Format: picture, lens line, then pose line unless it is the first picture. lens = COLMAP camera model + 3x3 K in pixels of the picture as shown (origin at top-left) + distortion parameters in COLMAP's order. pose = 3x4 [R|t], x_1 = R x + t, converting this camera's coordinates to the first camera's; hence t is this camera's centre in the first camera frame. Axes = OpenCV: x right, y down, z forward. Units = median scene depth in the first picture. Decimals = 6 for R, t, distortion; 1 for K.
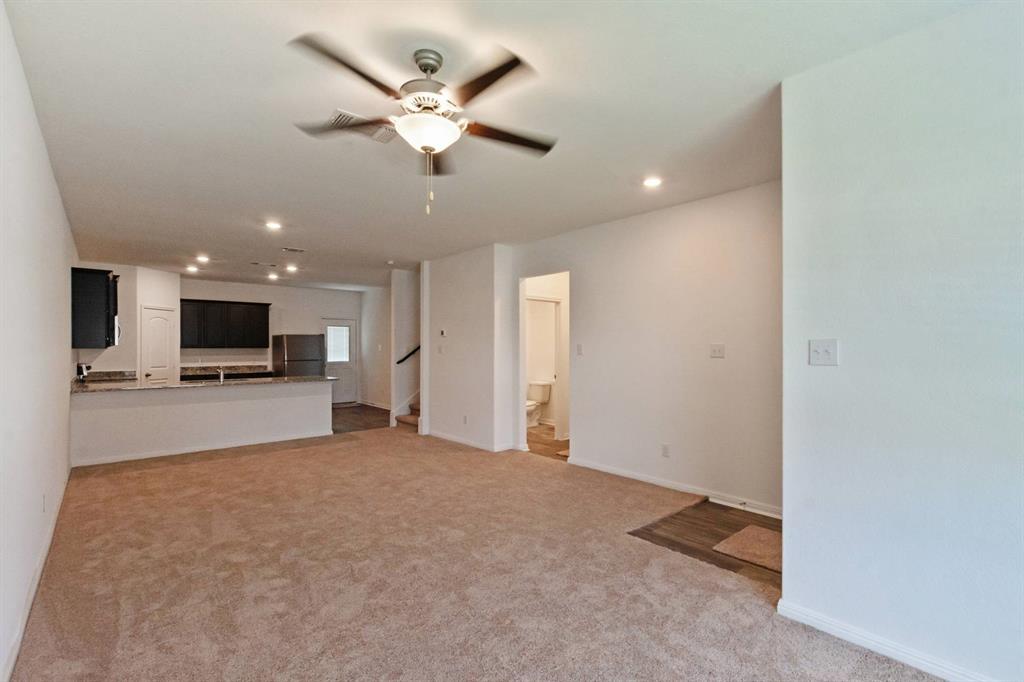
lens RADIAL K [[467.7, 0, 536.8], [0, 467.7, 339.4], [0, 0, 1]] dist [0.003689, 0.000032]
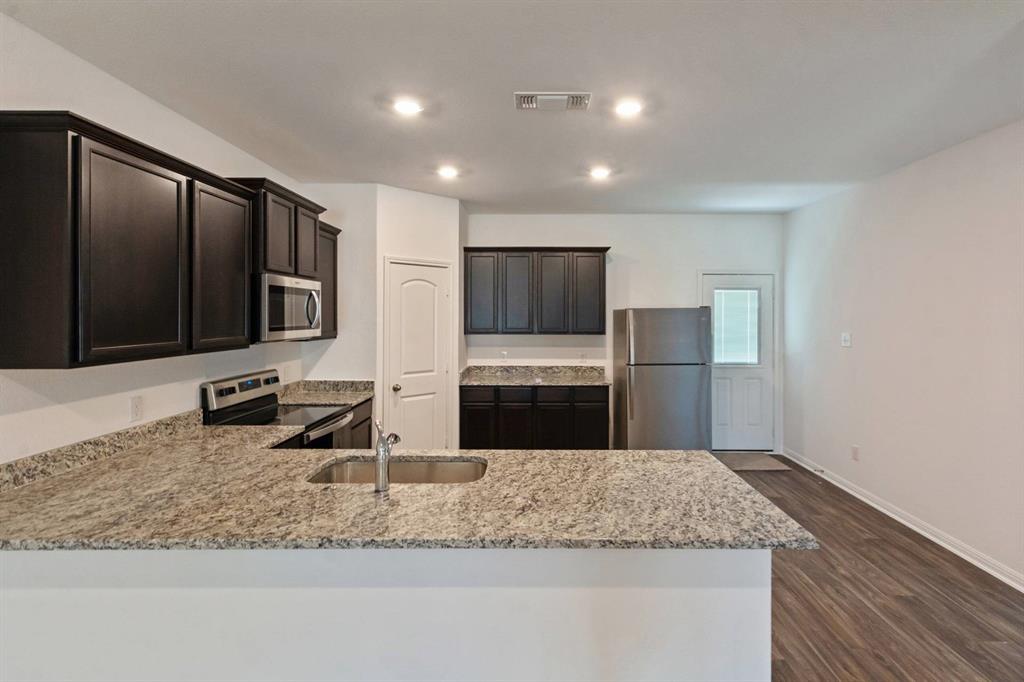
lens RADIAL K [[495.9, 0, 532.0], [0, 495.9, 325.2], [0, 0, 1]] dist [-0.002905, 0.000453]
pose [[0.740848, 0.015549, -0.671493, -0.281935], [0.007384, 0.999483, 0.031290, -0.010036], [0.671632, -0.028139, 0.740350, 0.573355]]
